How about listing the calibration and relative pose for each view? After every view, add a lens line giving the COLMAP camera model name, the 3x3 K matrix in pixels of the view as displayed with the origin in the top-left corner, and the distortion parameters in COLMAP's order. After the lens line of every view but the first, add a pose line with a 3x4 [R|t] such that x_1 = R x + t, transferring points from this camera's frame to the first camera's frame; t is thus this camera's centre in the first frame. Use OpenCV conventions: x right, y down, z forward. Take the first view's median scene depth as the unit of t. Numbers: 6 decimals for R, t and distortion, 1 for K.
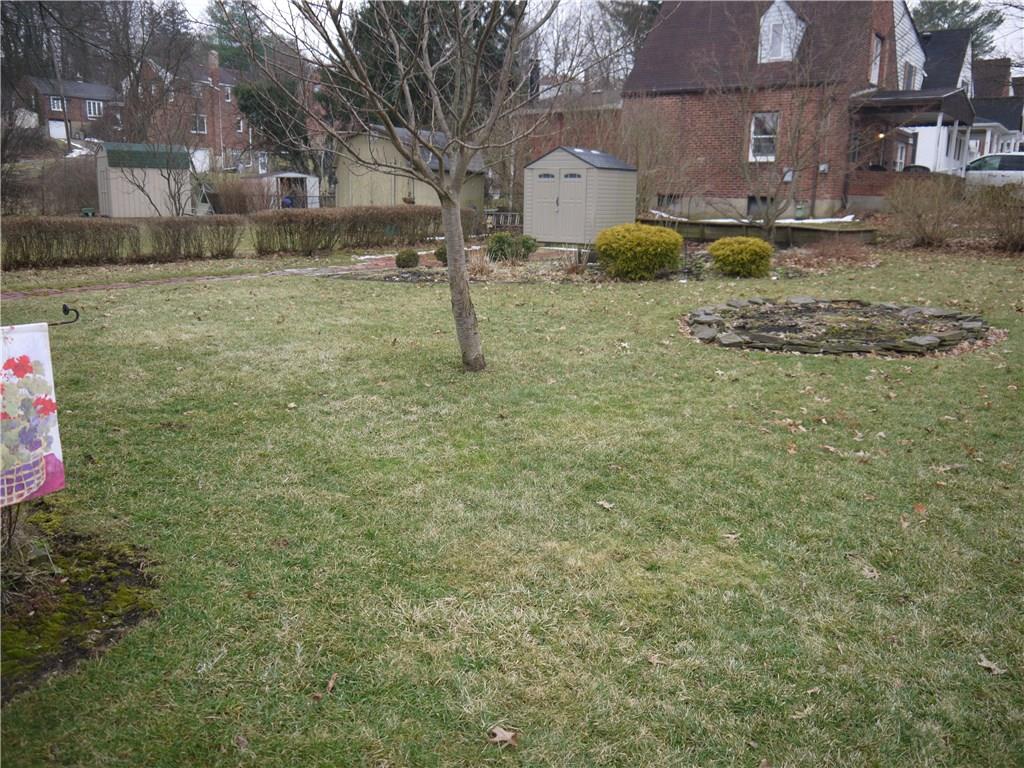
lens RADIAL K [[836.6, 0, 514.1], [0, 836.6, 387.4], [0, 0, 1]] dist [-0.070862, 0.086074]
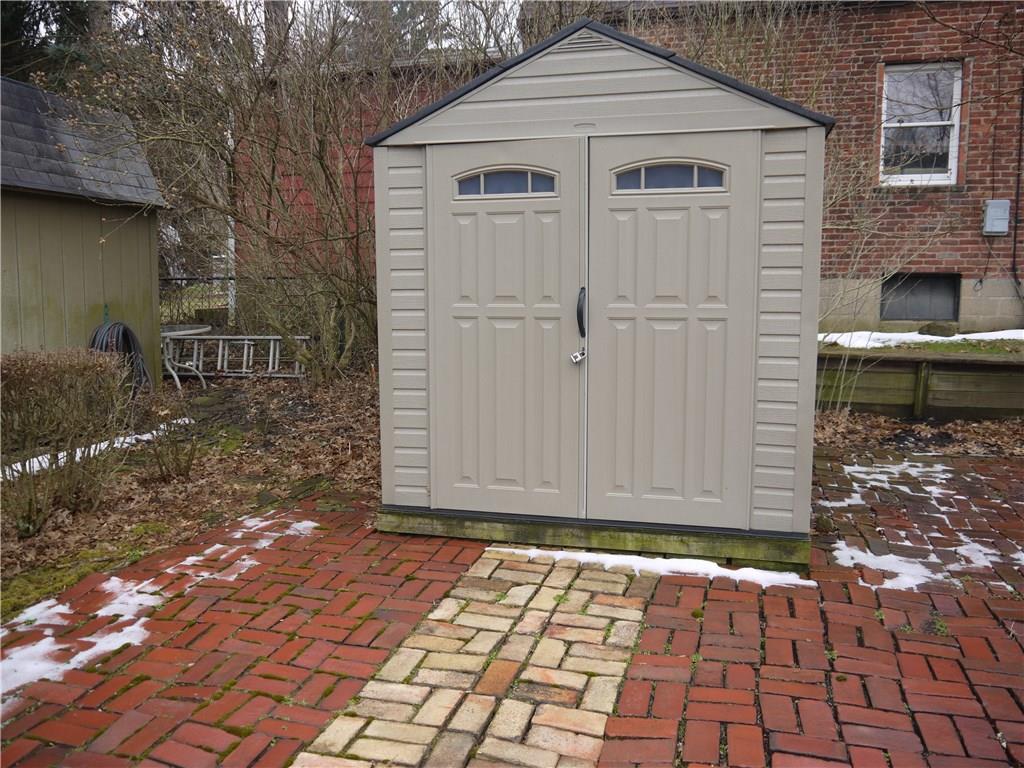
lens RADIAL K [[836.6, 0, 514.1], [0, 836.6, 387.4], [0, 0, 1]] dist [-0.070862, 0.086074]
pose [[0.932977, -0.062246, 0.354514, -0.026909], [0.096093, 0.992259, -0.078667, -0.170403], [-0.346873, 0.107460, 0.931736, 0.734741]]
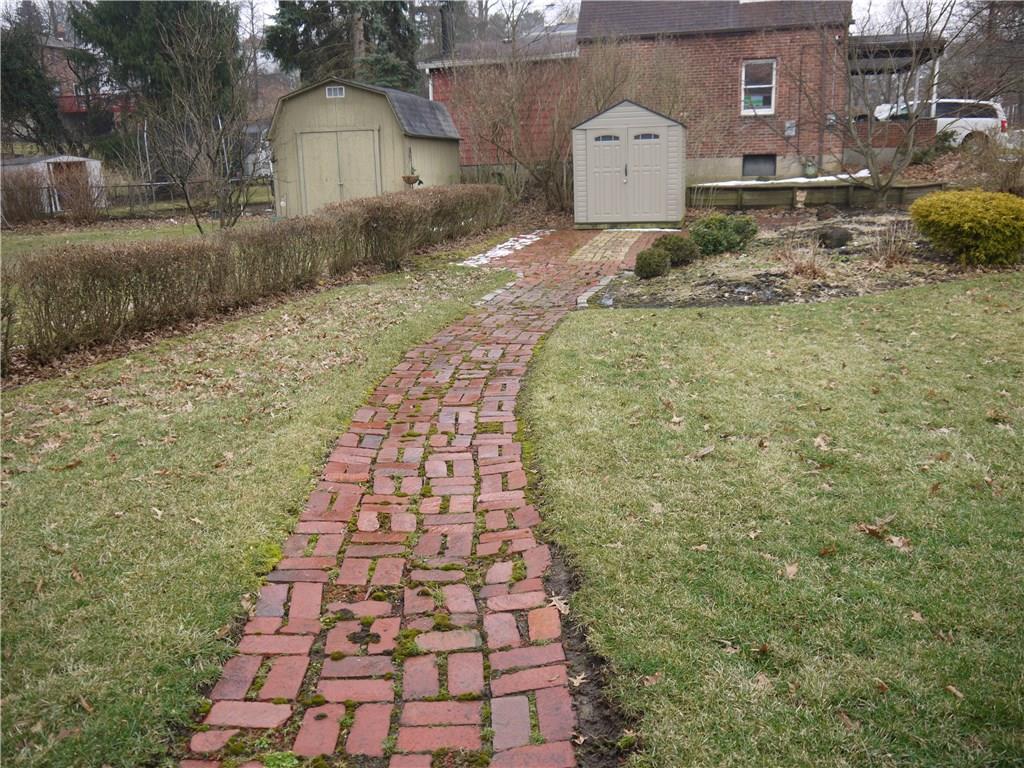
lens RADIAL K [[836.6, 0, 514.1], [0, 836.6, 387.4], [0, 0, 1]] dist [-0.070862, 0.086074]
pose [[0.923192, -0.143464, 0.356558, -0.314499], [0.131380, 0.989633, 0.058018, -0.070207], [-0.361185, -0.006717, 0.932470, 0.268667]]
